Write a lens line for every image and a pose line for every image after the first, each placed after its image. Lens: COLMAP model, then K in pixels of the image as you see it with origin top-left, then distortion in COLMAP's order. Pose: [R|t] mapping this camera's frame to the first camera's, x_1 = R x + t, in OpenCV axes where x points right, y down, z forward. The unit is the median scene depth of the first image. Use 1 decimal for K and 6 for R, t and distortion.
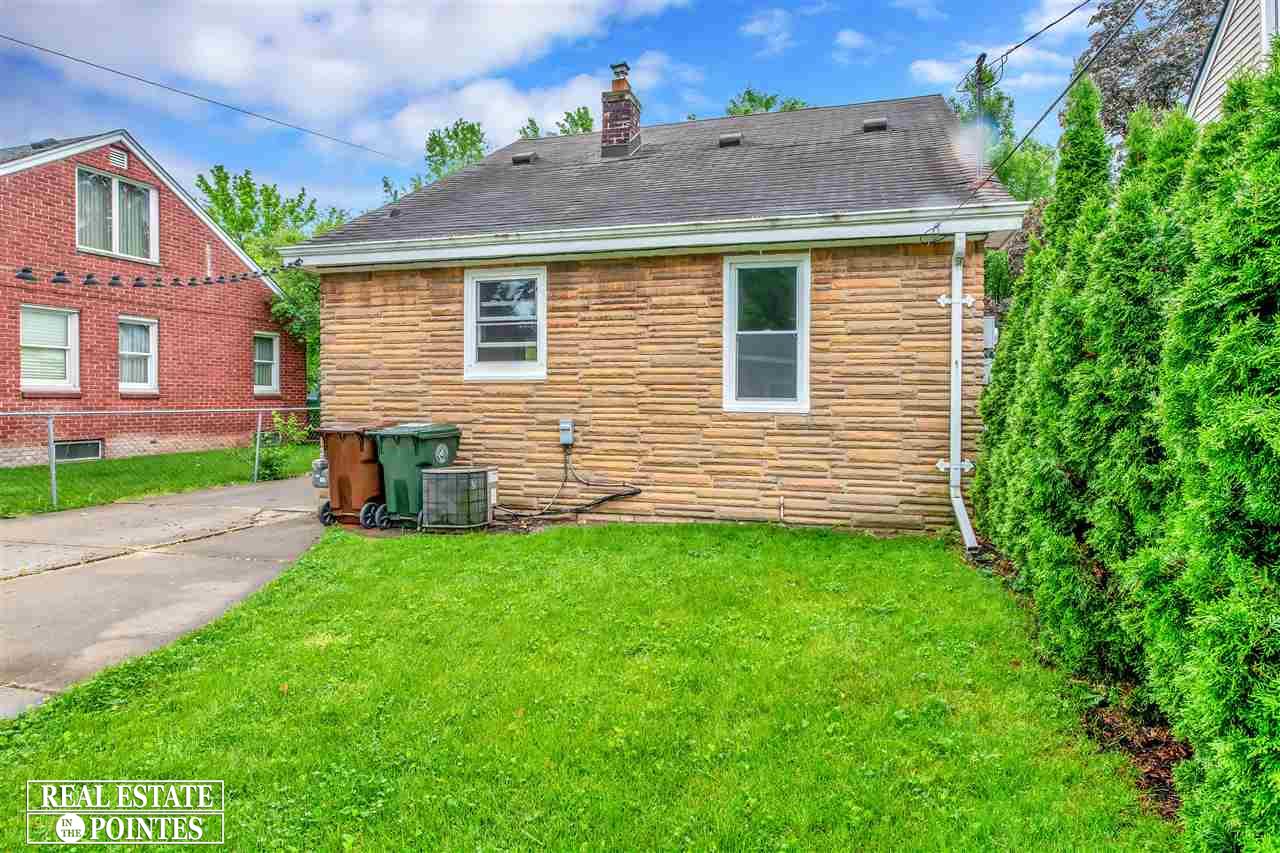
lens RADIAL K [[697.4, 0, 629.7], [0, 697.4, 399.5], [0, 0, 1]] dist [-0.000949, -0.000992]
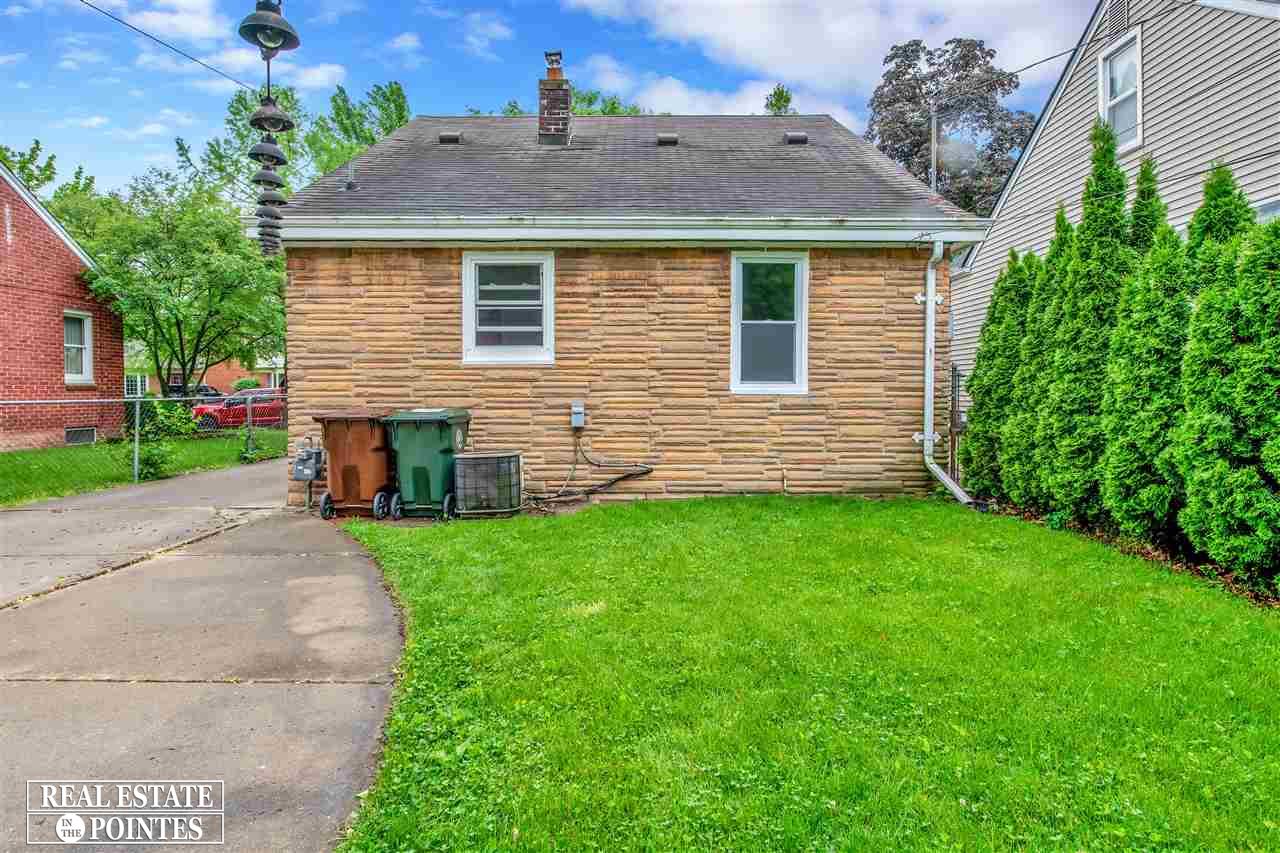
lens RADIAL K [[697.4, 0, 611.0], [0, 697.4, 406.4], [0, 0, 1]] dist [-0.000949, -0.000992]
pose [[0.962483, -0.010608, 0.271135, -0.326130], [0.004894, 0.999752, 0.021740, 0.011557], [-0.271298, -0.019598, 0.962296, 0.001712]]
